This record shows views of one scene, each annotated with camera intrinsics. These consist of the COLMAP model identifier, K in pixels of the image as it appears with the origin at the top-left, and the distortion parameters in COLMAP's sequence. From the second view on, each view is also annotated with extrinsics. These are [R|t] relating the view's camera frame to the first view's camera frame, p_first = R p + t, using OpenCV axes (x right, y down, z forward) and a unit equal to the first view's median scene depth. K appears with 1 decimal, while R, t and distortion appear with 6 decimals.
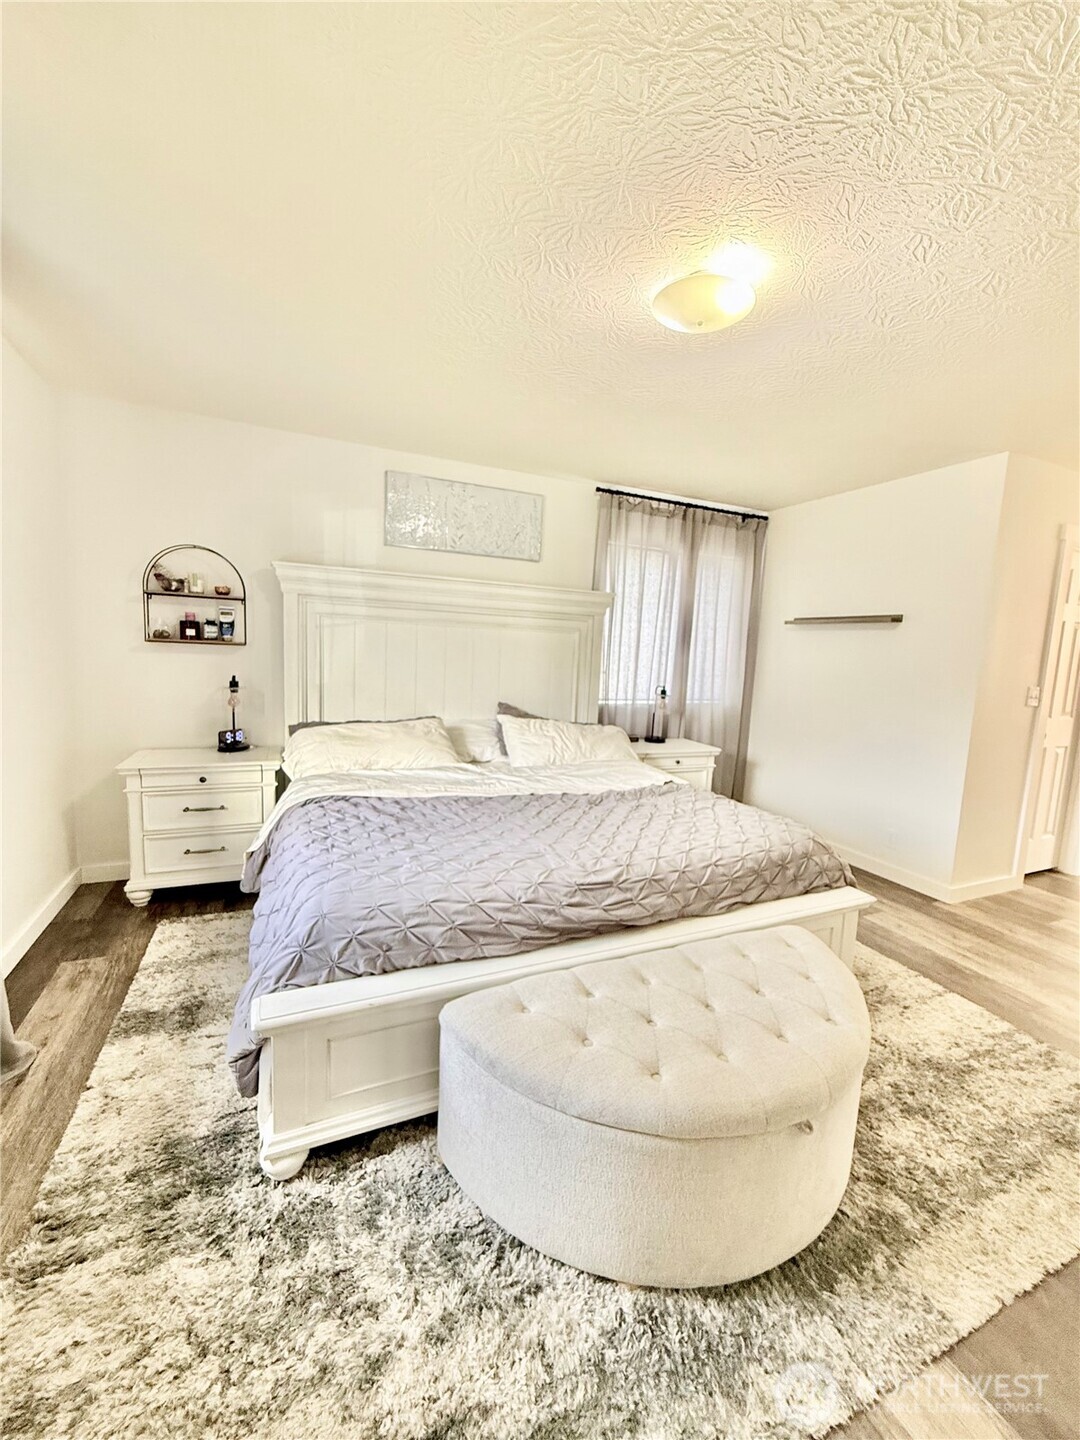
lens RADIAL K [[574.1, 0, 541.3], [0, 574.1, 716.1], [0, 0, 1]] dist [-0.001947, 0.000615]
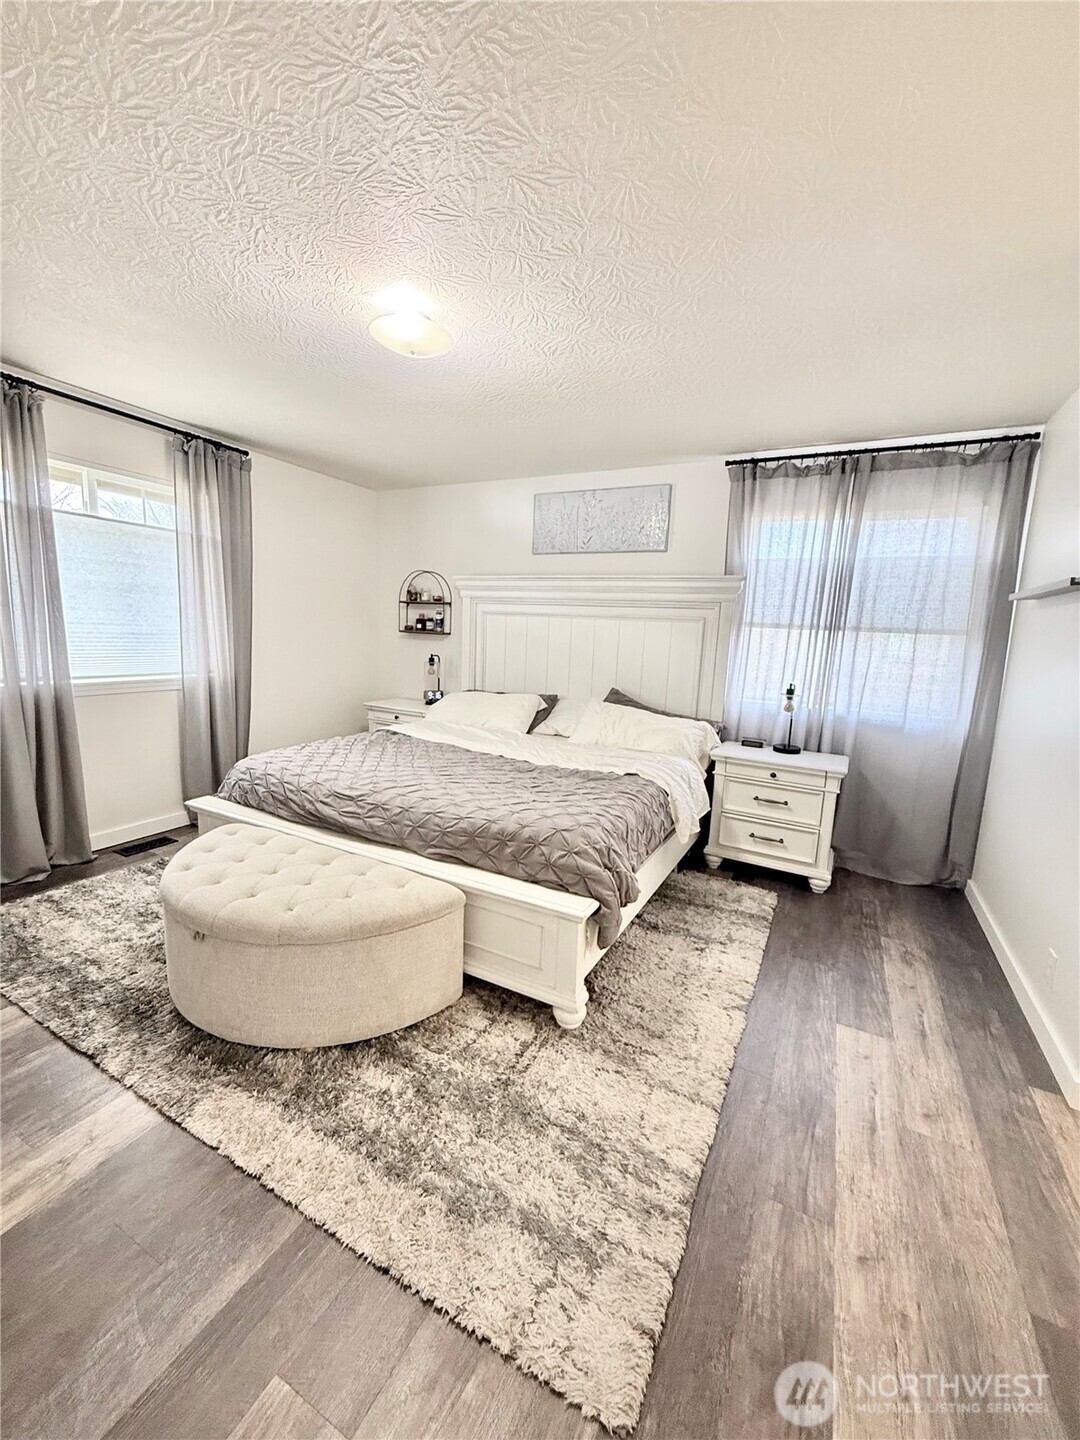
lens RADIAL K [[567.8, 0, 545.6], [0, 567.8, 716.6], [0, 0, 1]] dist [-0.001675, -0.000236]
pose [[0.631057, 0.100387, -0.769214, 0.812515], [-0.109691, 0.993176, 0.039626, 0.000357], [0.767942, 0.059369, 0.637762, 0.283643]]
